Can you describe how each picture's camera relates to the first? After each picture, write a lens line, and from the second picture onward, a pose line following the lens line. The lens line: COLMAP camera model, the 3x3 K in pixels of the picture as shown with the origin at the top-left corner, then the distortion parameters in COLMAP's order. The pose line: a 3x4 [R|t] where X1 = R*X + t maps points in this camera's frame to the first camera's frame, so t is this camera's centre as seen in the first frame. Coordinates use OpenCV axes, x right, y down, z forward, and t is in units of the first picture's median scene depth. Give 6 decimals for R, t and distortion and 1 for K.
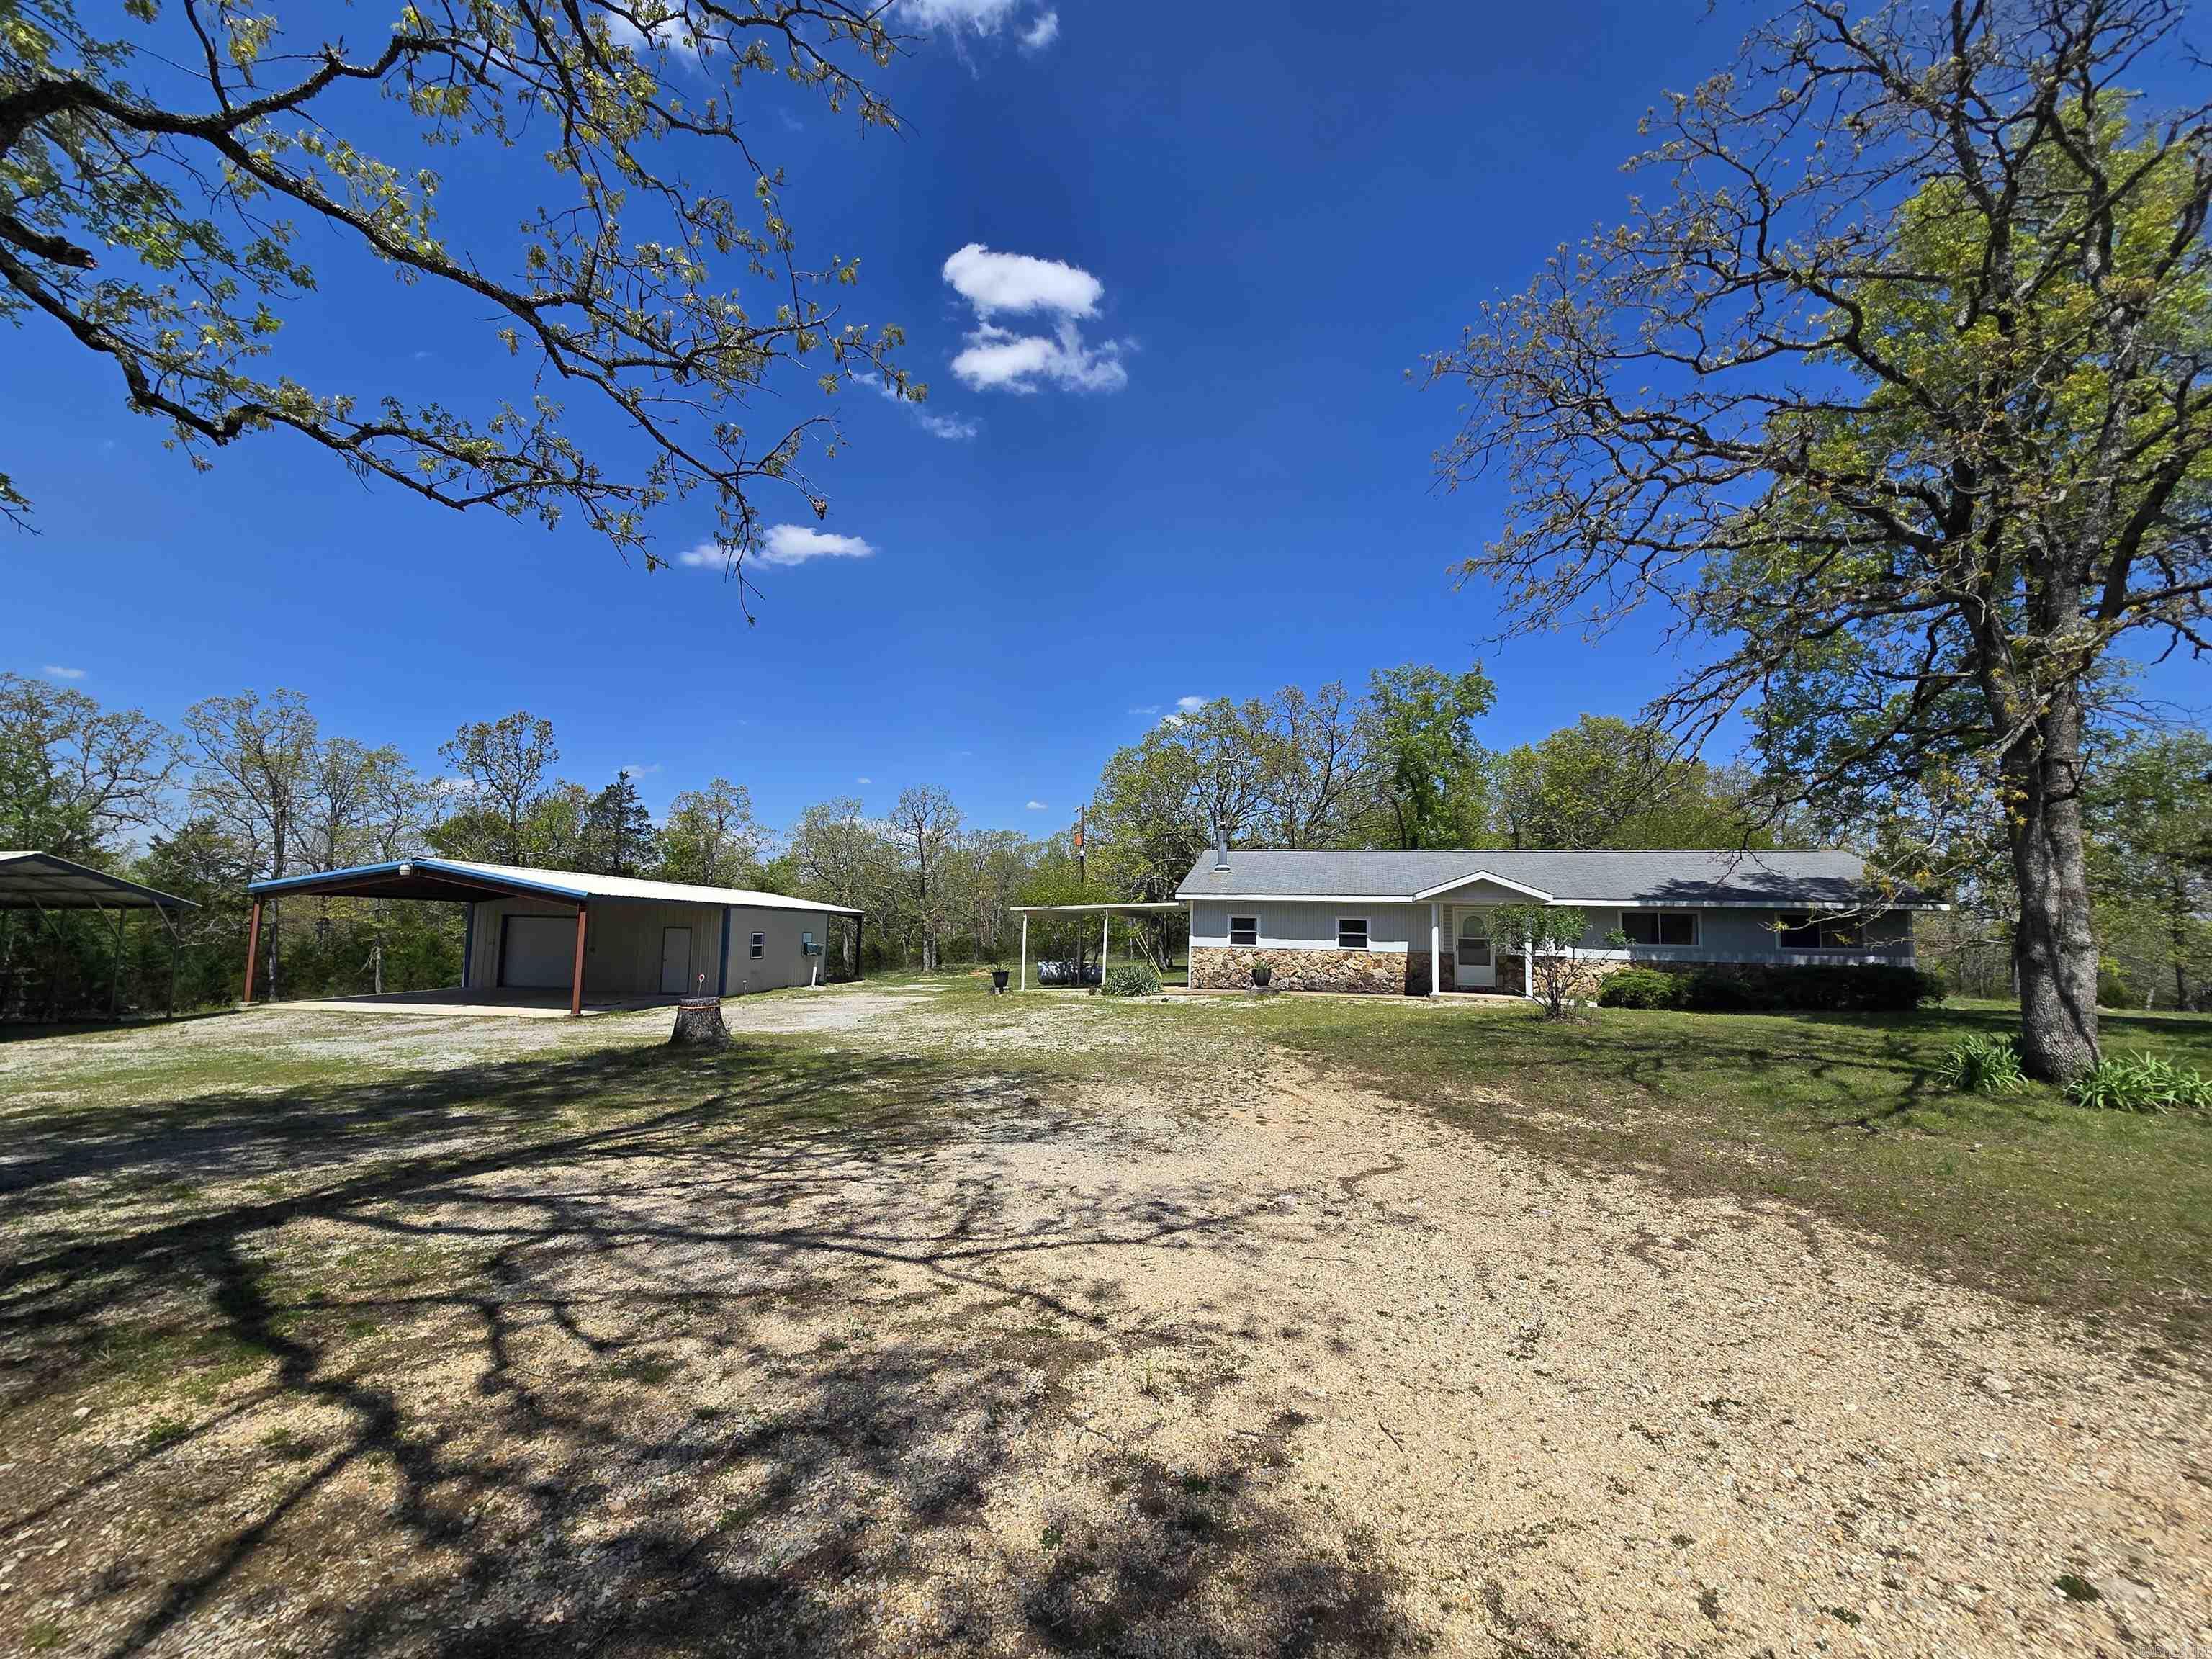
lens RADIAL K [[903.5, 0, 1101.4], [0, 903.5, 839.3], [0, 0, 1]] dist [-0.003000, 0.000180]
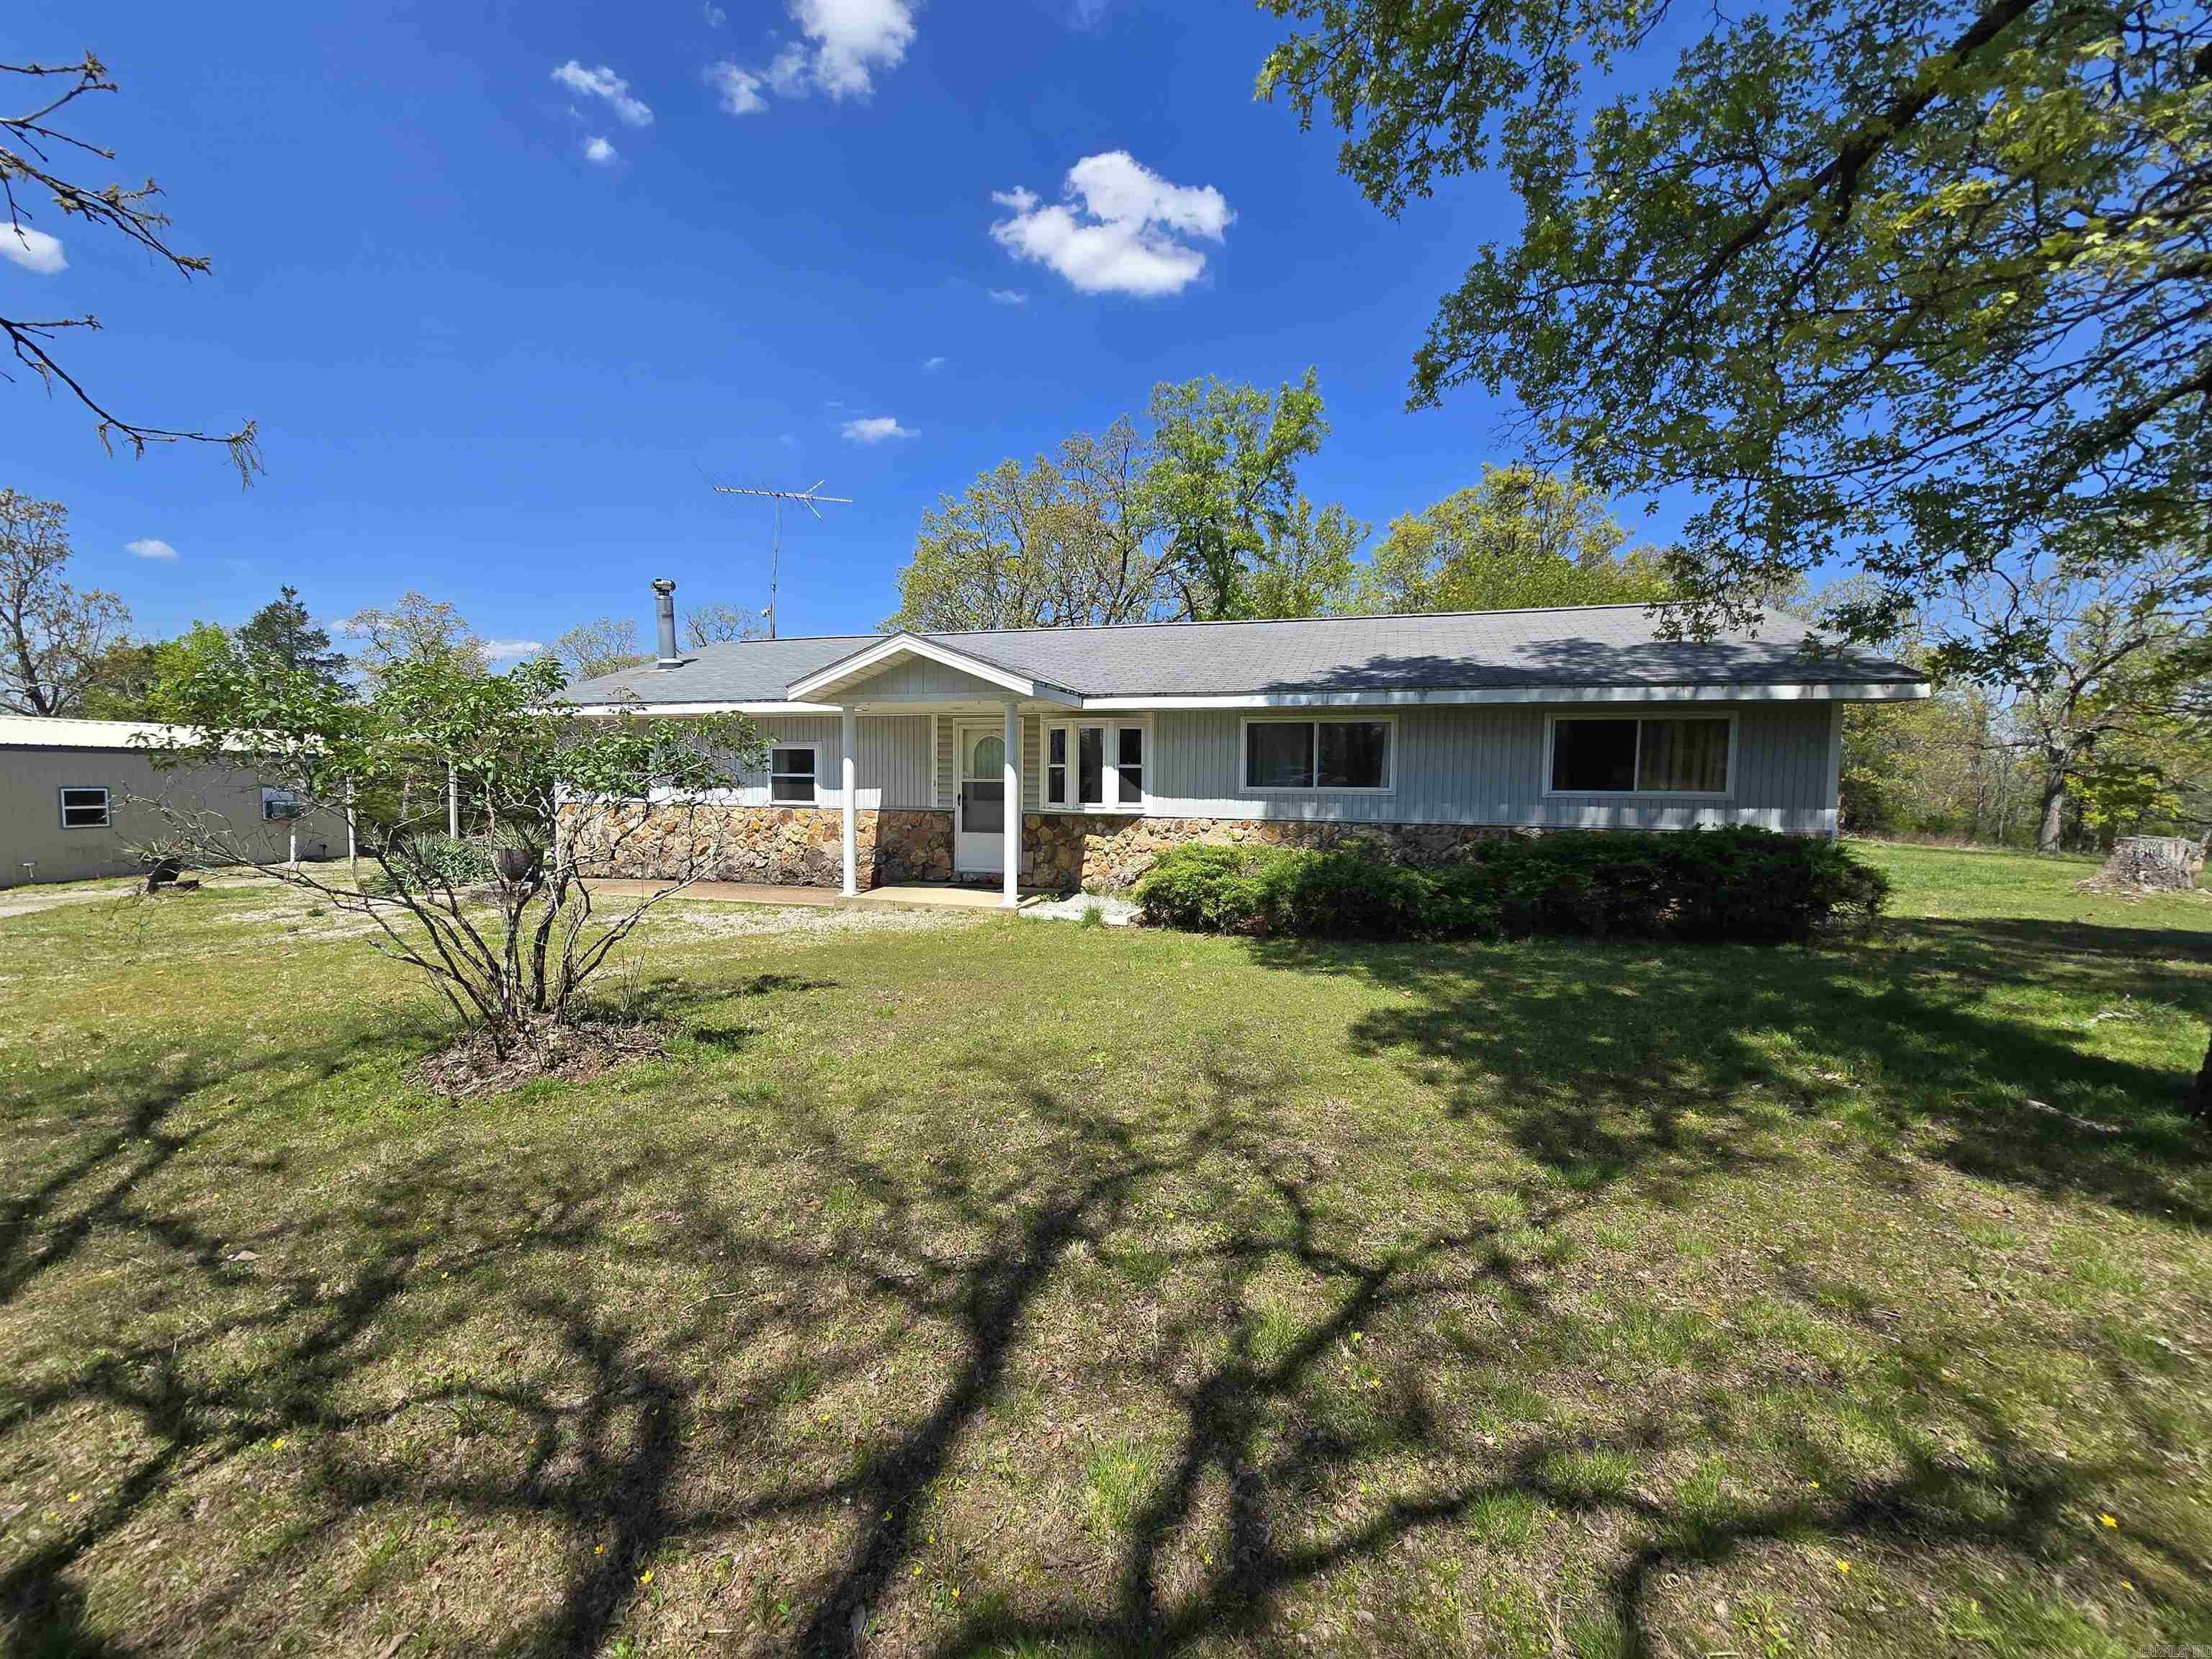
lens RADIAL K [[903.5, 0, 1108.2], [0, 903.5, 829.4], [0, 0, 1]] dist [-0.003000, 0.000180]
pose [[0.999743, -0.013942, -0.017881, 0.473110], [0.016586, 0.987386, 0.157460, 0.055923], [0.015460, -0.157716, 0.987363, 0.478346]]
